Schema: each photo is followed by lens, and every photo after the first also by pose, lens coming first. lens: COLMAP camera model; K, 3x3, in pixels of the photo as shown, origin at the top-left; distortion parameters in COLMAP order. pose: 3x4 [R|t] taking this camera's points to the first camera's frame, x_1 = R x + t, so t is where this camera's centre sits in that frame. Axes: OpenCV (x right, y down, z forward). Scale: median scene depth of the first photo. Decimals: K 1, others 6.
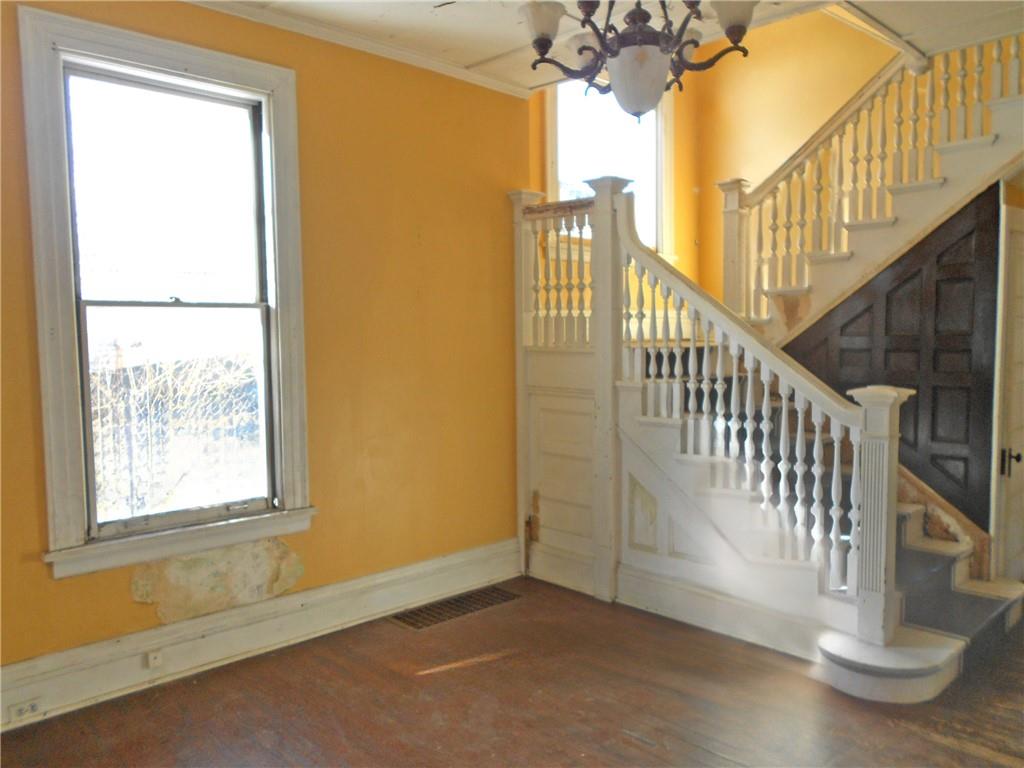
lens RADIAL K [[792.8, 0, 492.1], [0, 792.8, 386.1], [0, 0, 1]] dist [0.001889, -0.002170]
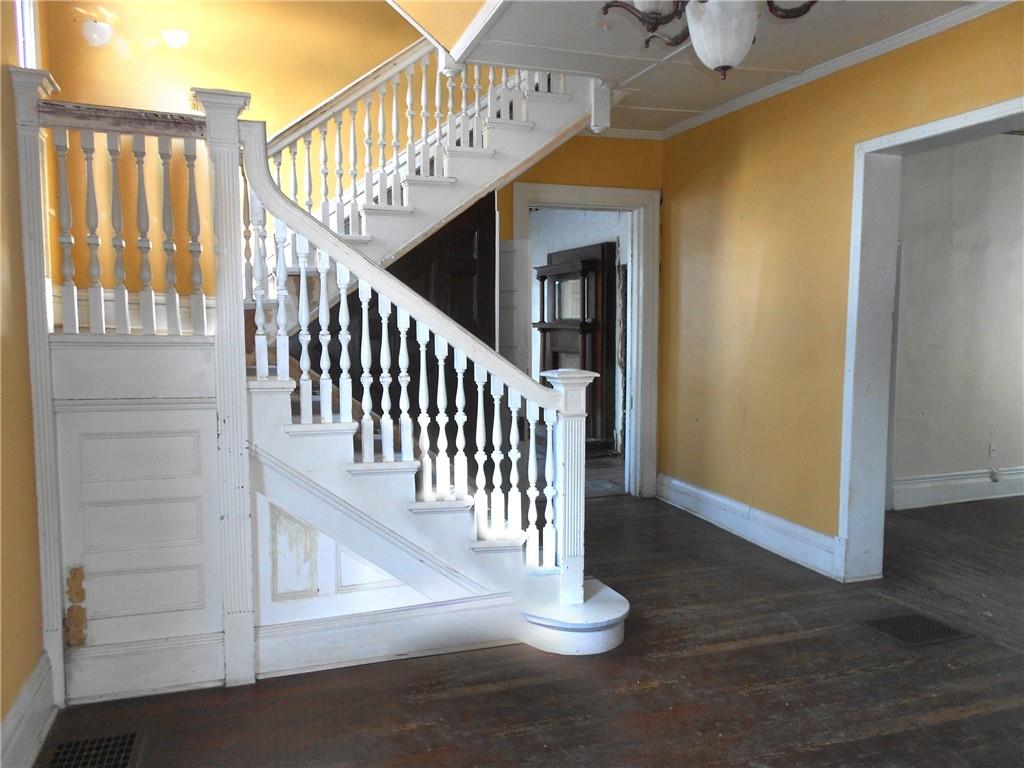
lens RADIAL K [[821.8, 0, 512.0], [0, 821.8, 391.1], [0, 0, 1]] dist [0.008242, -0.006270]
pose [[0.397657, -0.063756, 0.915316, -0.440681], [0.054779, 0.997453, 0.045679, -0.018555], [-0.915898, 0.031975, 0.400137, 0.476800]]
